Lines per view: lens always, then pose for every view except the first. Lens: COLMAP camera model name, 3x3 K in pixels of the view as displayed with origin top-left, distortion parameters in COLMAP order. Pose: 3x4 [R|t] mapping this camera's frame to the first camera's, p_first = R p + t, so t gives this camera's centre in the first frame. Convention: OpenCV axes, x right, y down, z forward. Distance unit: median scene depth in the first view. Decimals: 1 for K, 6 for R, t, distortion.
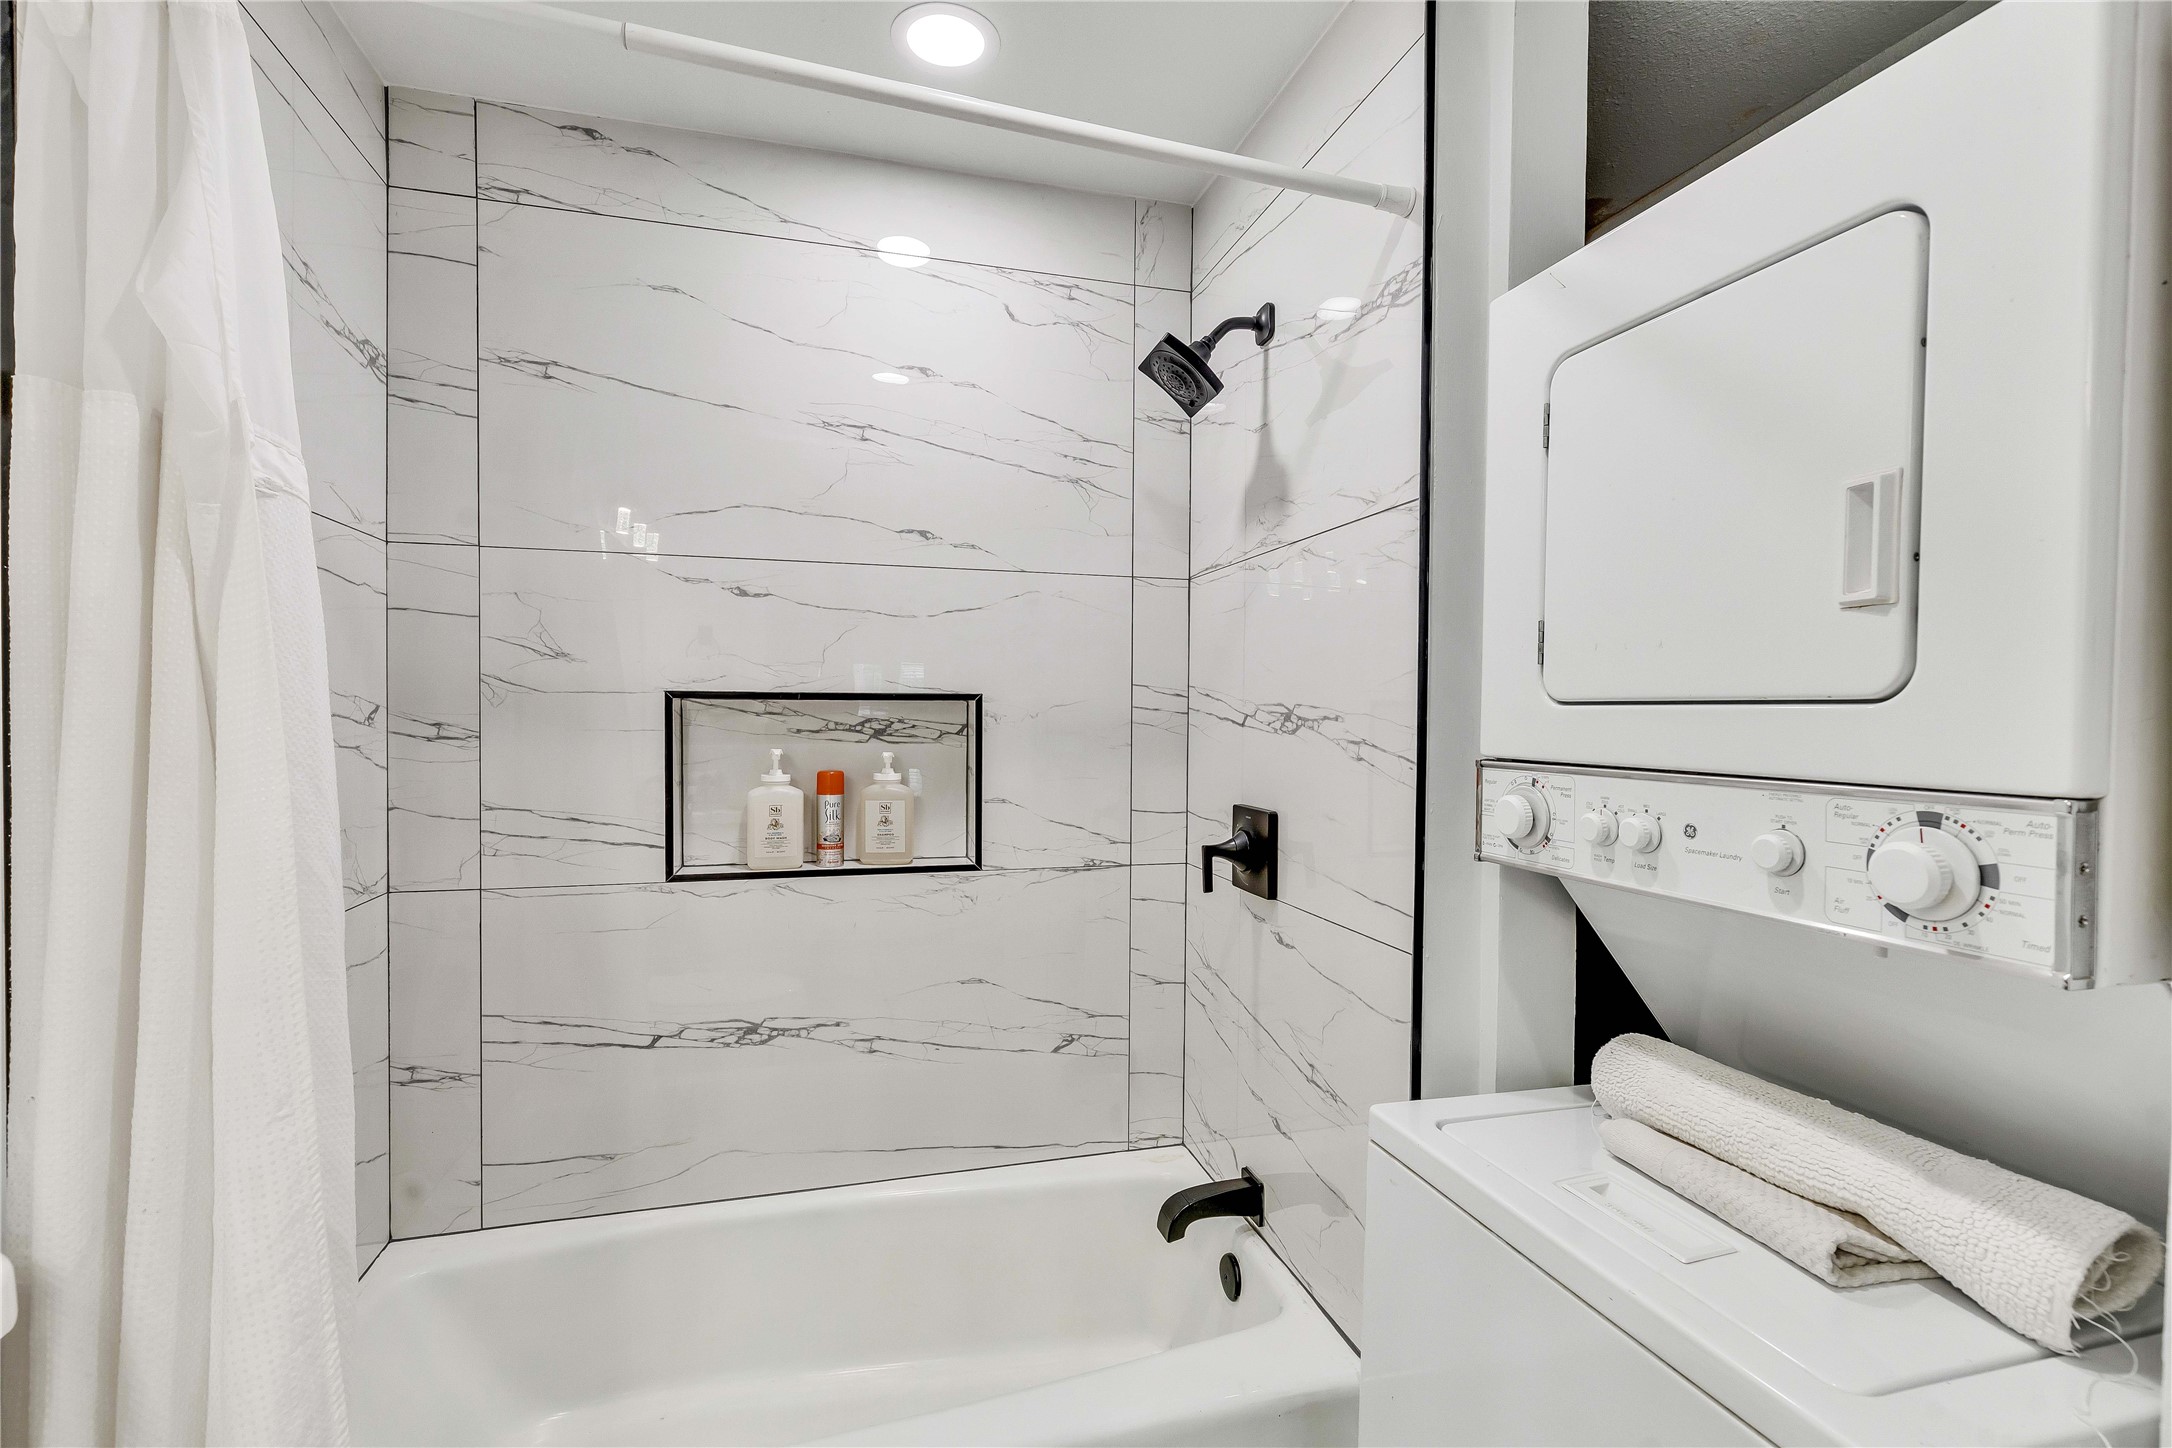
lens RADIAL K [[977.9, 0, 1081.6], [0, 977.9, 729.2], [0, 0, 1]] dist [0.010401, -0.001284]
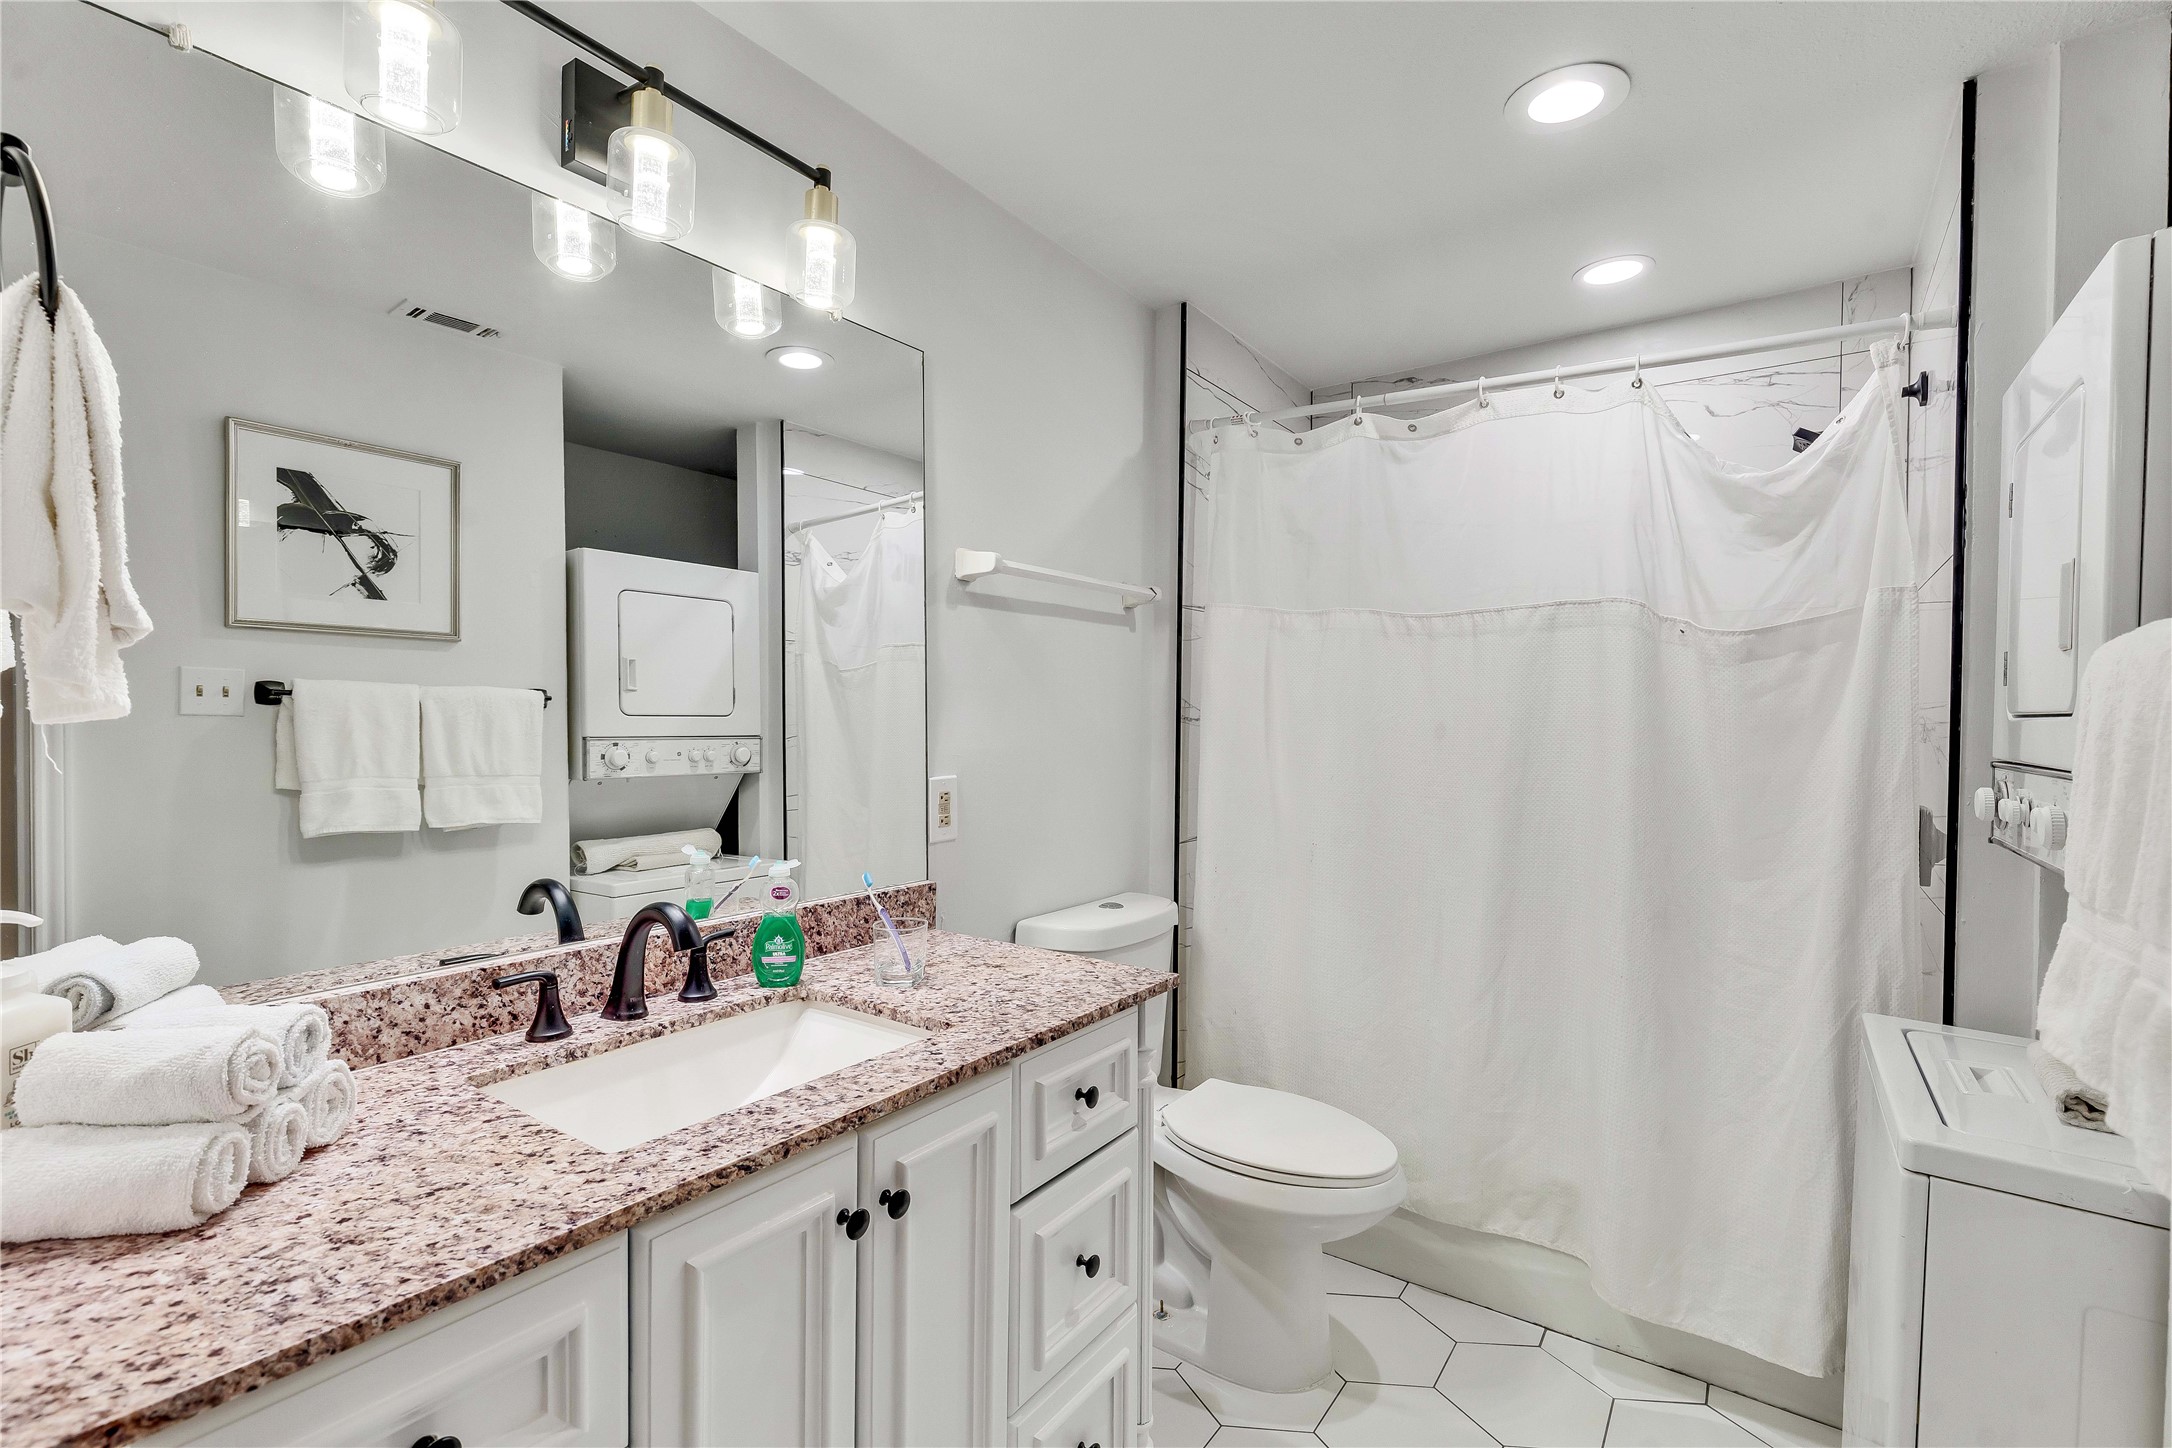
lens RADIAL K [[977.9, 0, 1081.6], [0, 977.9, 729.2], [0, 0, 1]] dist [0.010401, -0.001284]
pose [[0.639935, 0.000985, -0.768429, 0.396353], [-0.009838, 0.999928, -0.006910, 0.008288], [0.768366, 0.011982, 0.639898, -0.459572]]
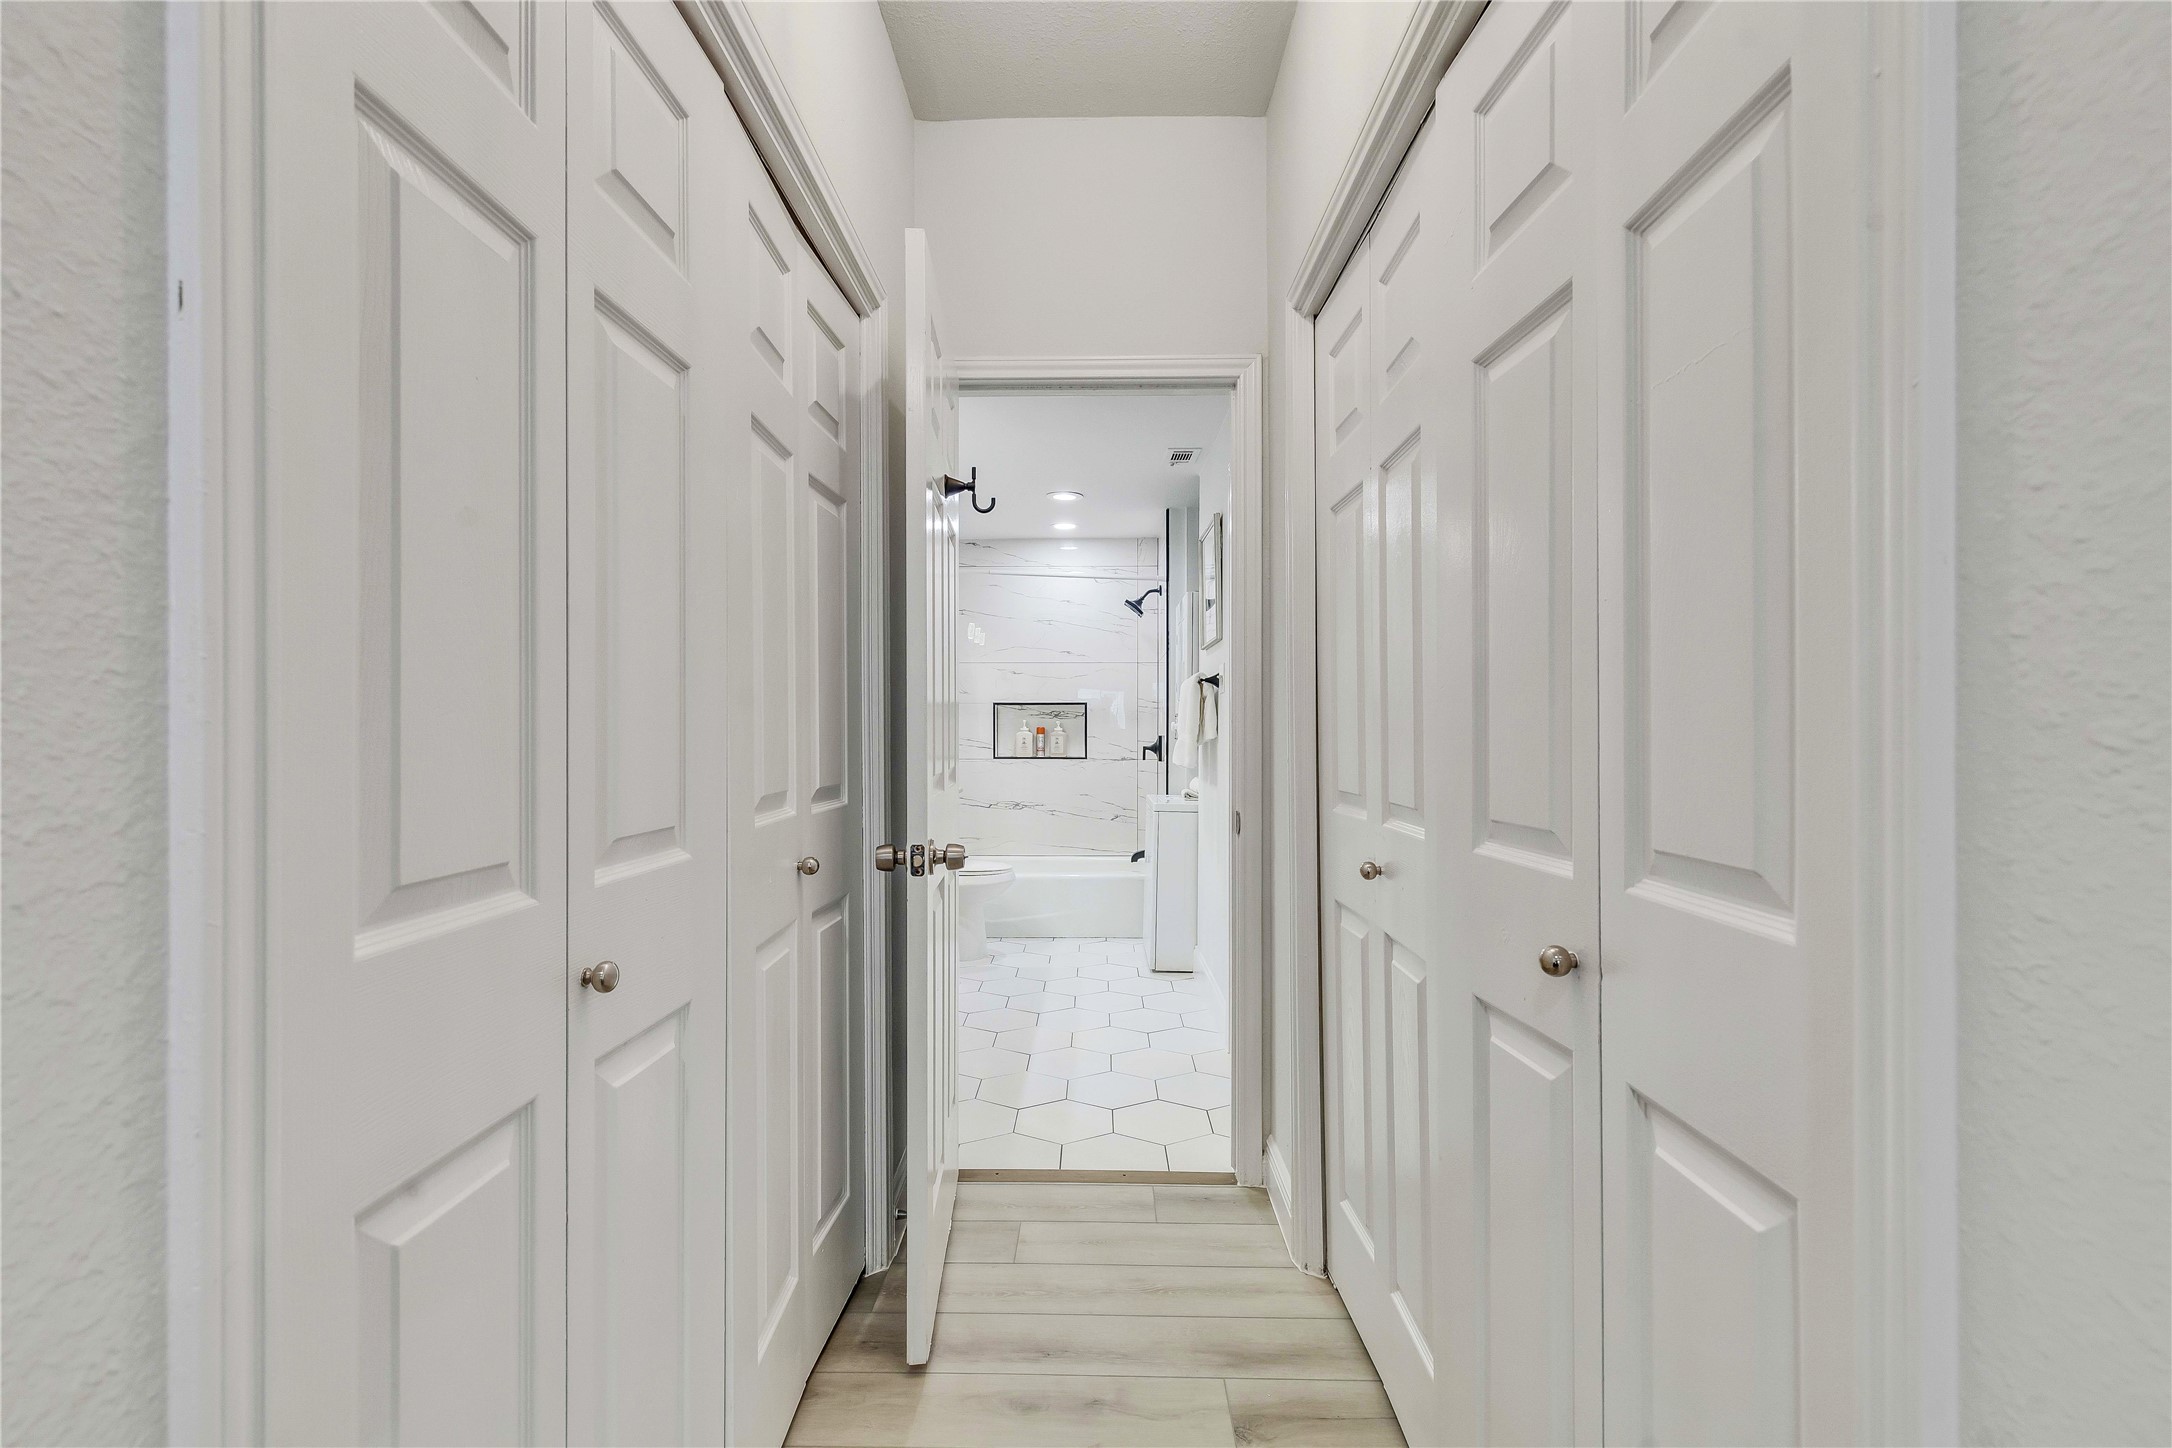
lens RADIAL K [[977.9, 0, 1081.6], [0, 977.9, 729.2], [0, 0, 1]] dist [0.010401, -0.001284]
pose [[0.961272, -0.005383, -0.275547, 0.757971], [0.001497, 0.999896, -0.014310, 0.095949], [0.275596, 0.013343, 0.961181, -2.049064]]
